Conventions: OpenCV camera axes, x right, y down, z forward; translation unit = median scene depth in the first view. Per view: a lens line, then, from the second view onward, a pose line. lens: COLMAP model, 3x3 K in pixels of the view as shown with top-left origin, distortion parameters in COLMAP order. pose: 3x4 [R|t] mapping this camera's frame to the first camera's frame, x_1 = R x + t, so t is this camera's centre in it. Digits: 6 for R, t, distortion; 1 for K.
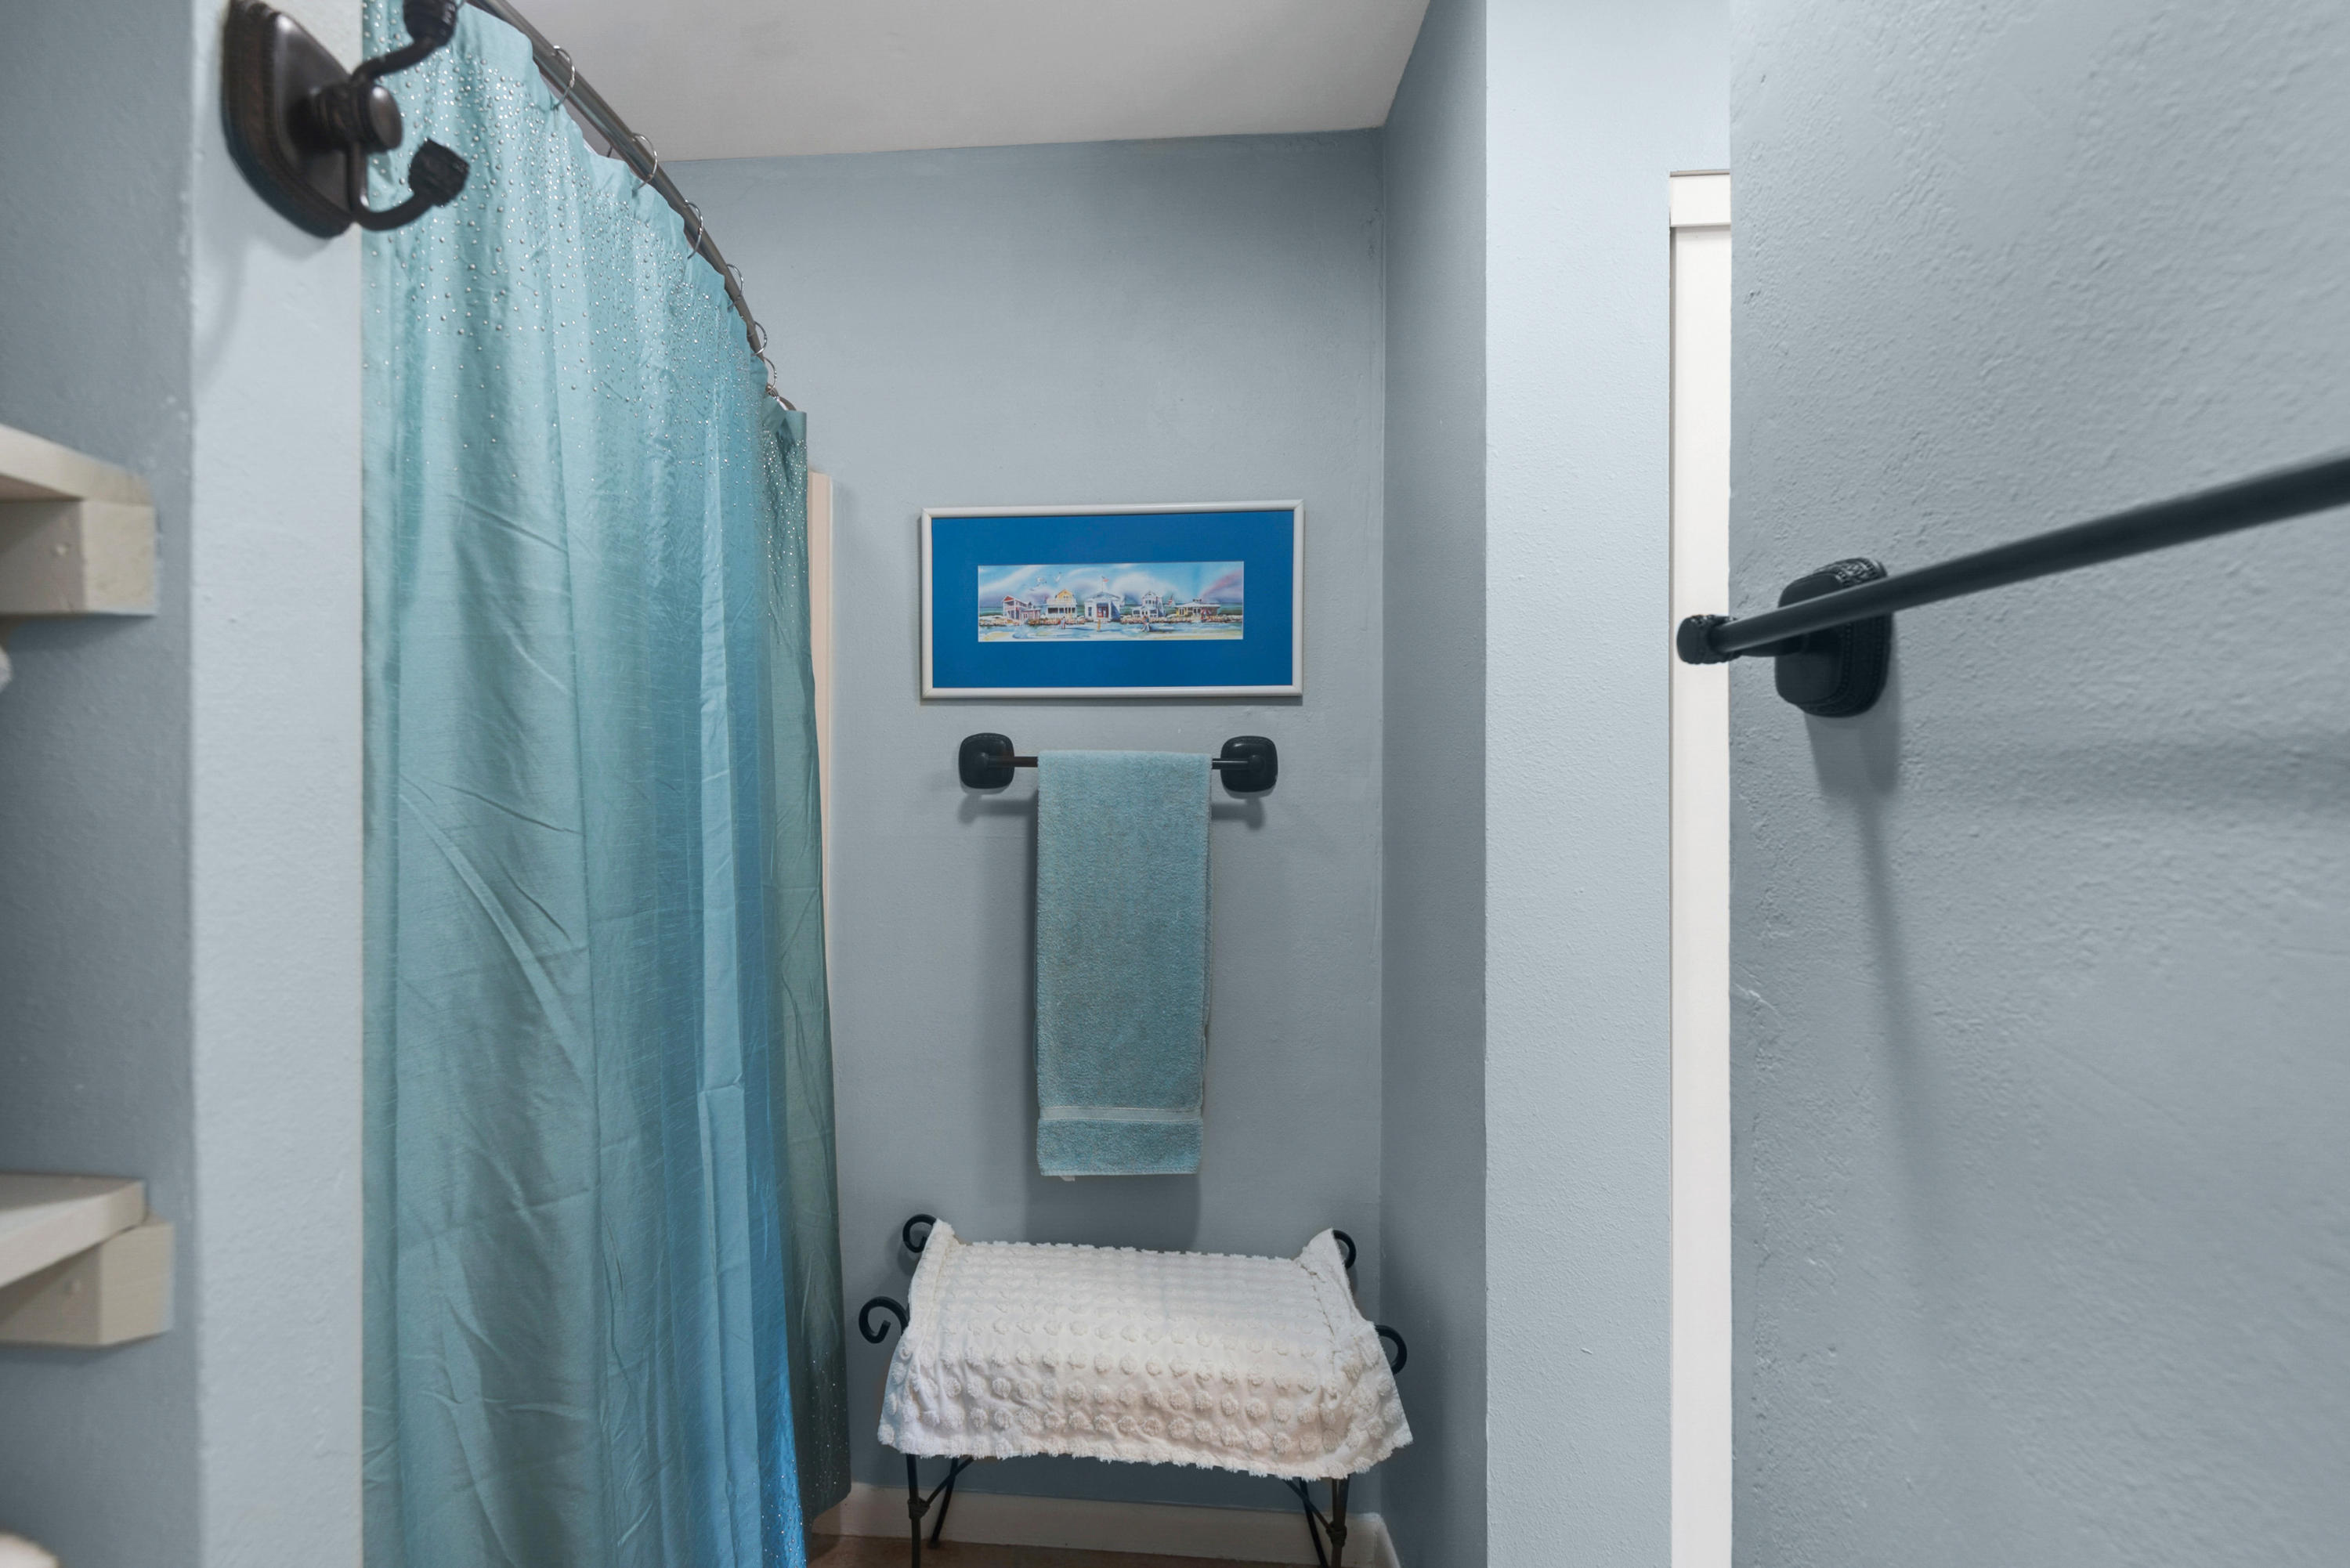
lens RADIAL K [[1202.5, 0, 1155.6], [0, 1202.5, 784.8], [0, 0, 1]] dist [0.019799, -0.024916]
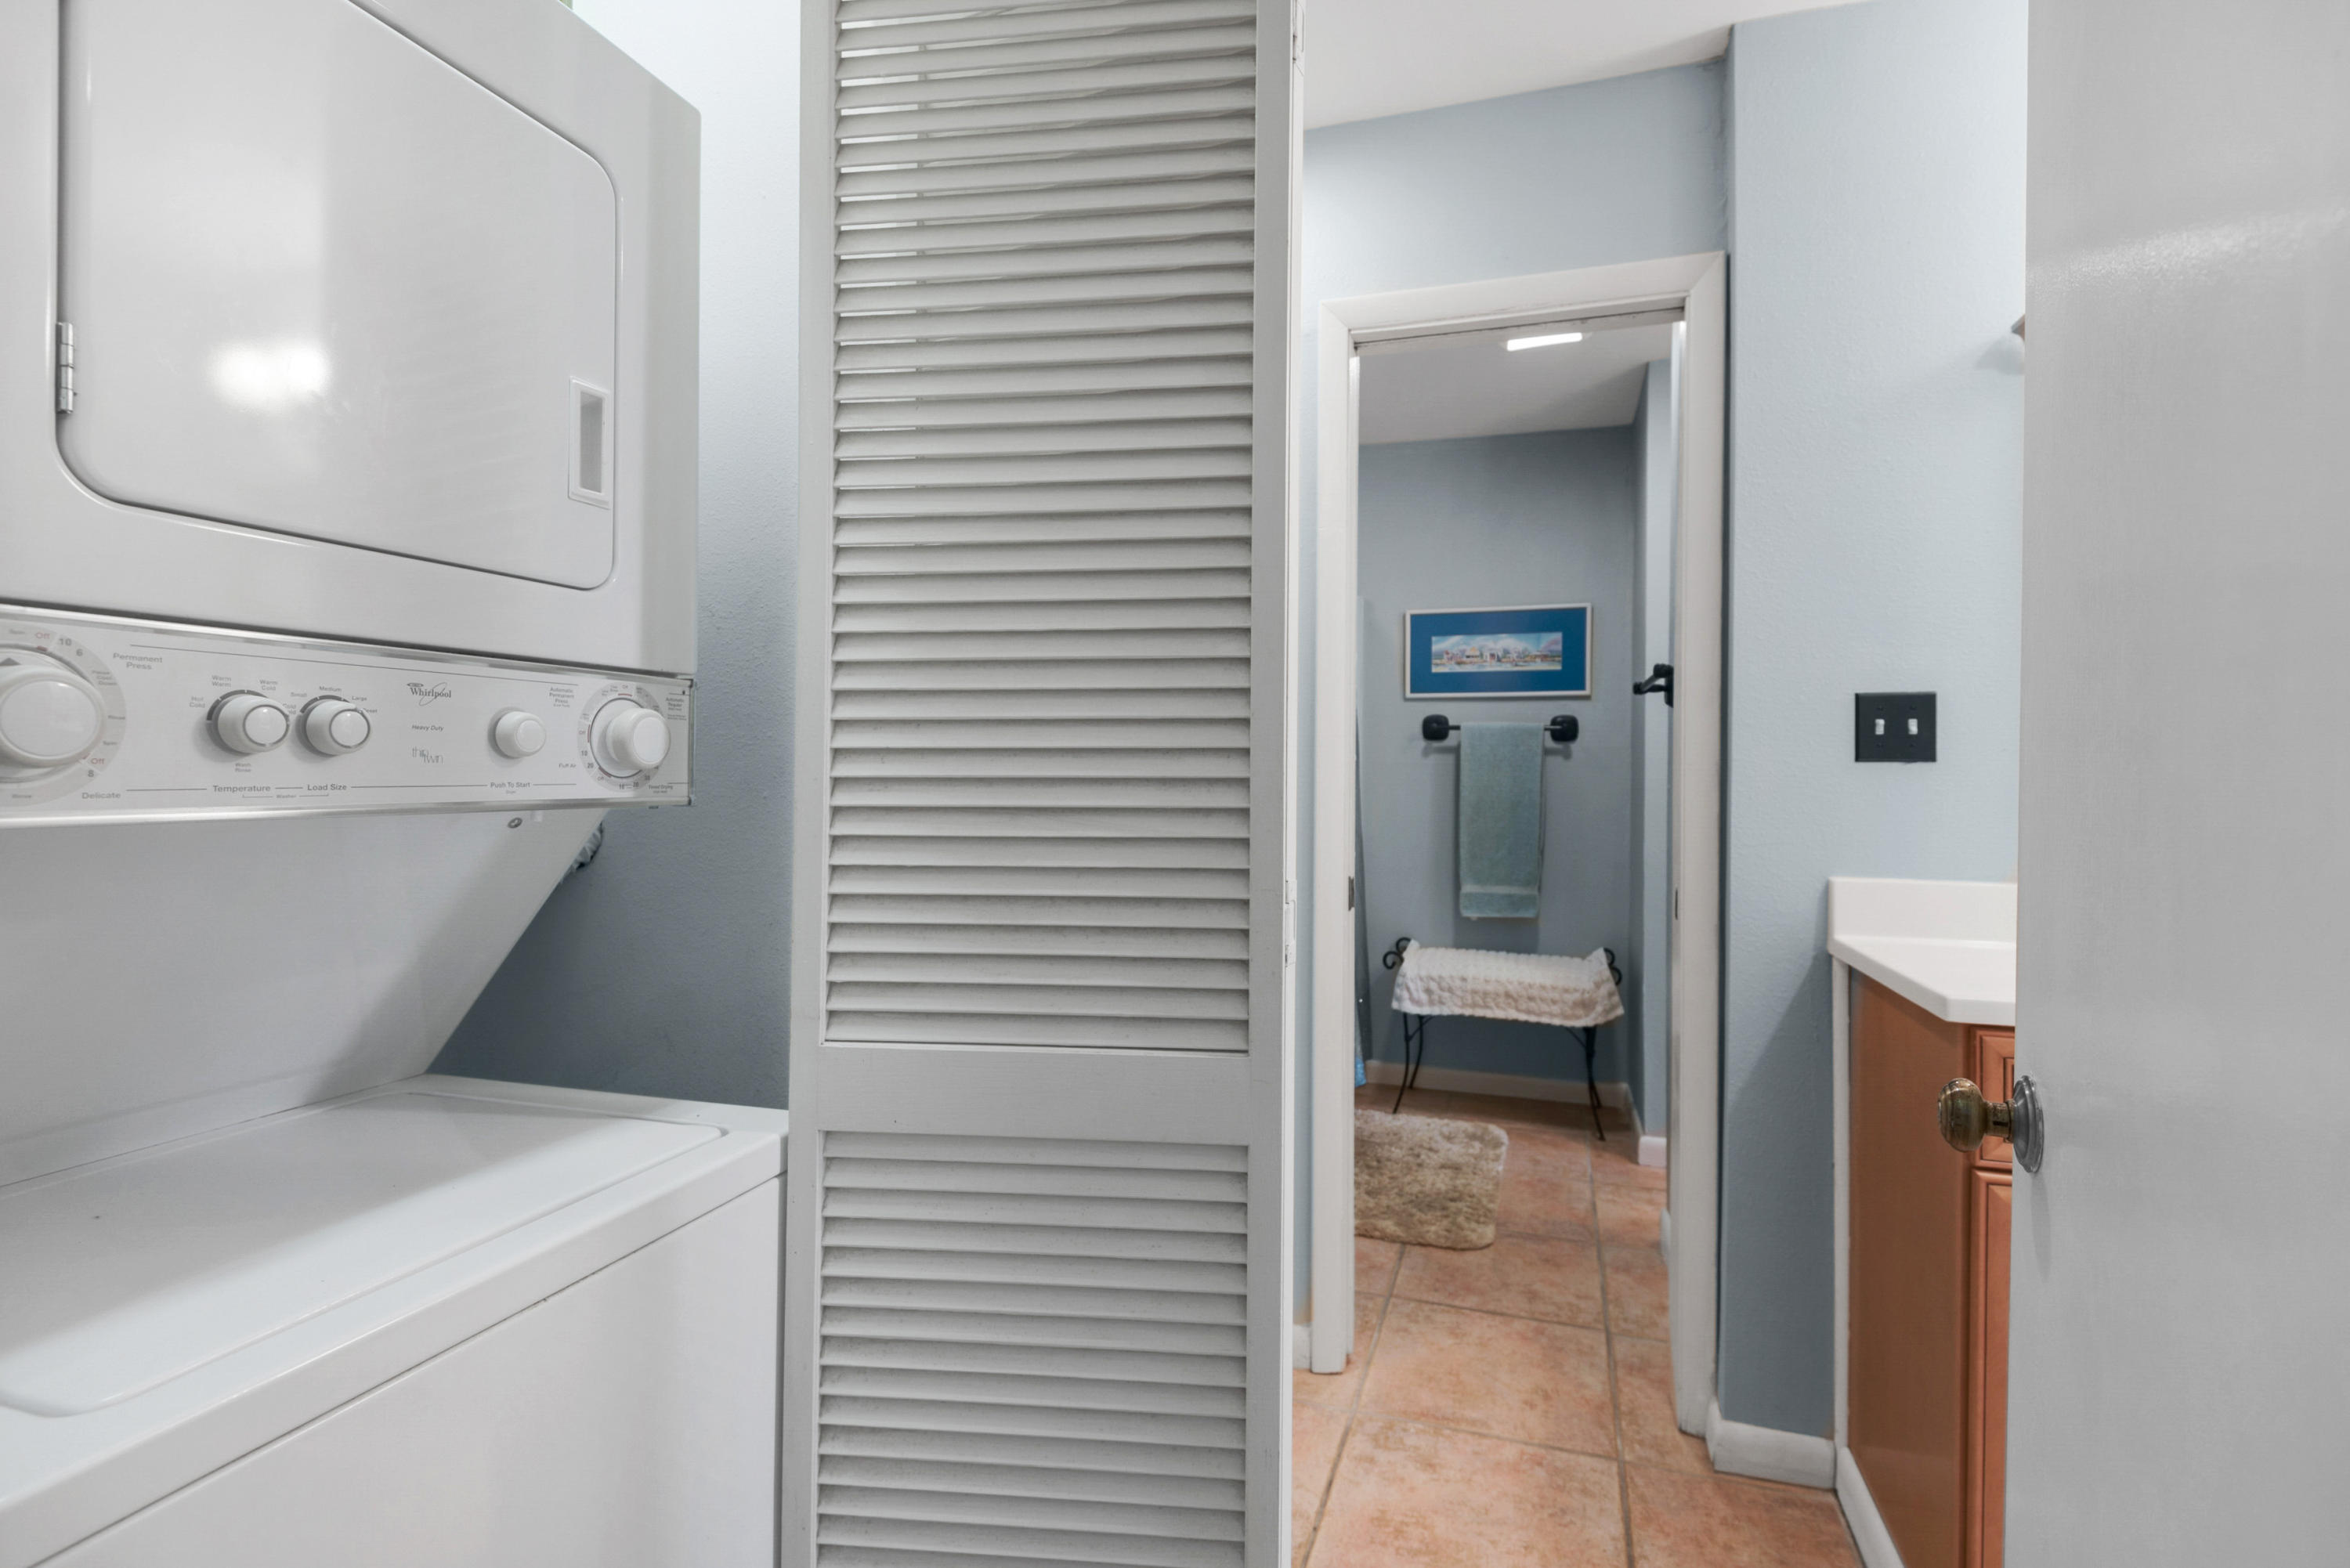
lens RADIAL K [[1071.5, 0, 1178.5], [0, 1071.5, 771.3], [0, 0, 1]] dist [0.037612, -0.017873]
pose [[0.939418, 0.007233, -0.342697, 0.092264], [-0.002616, 0.999900, 0.013932, 0.034732], [0.342764, -0.012191, 0.939343, -1.033732]]
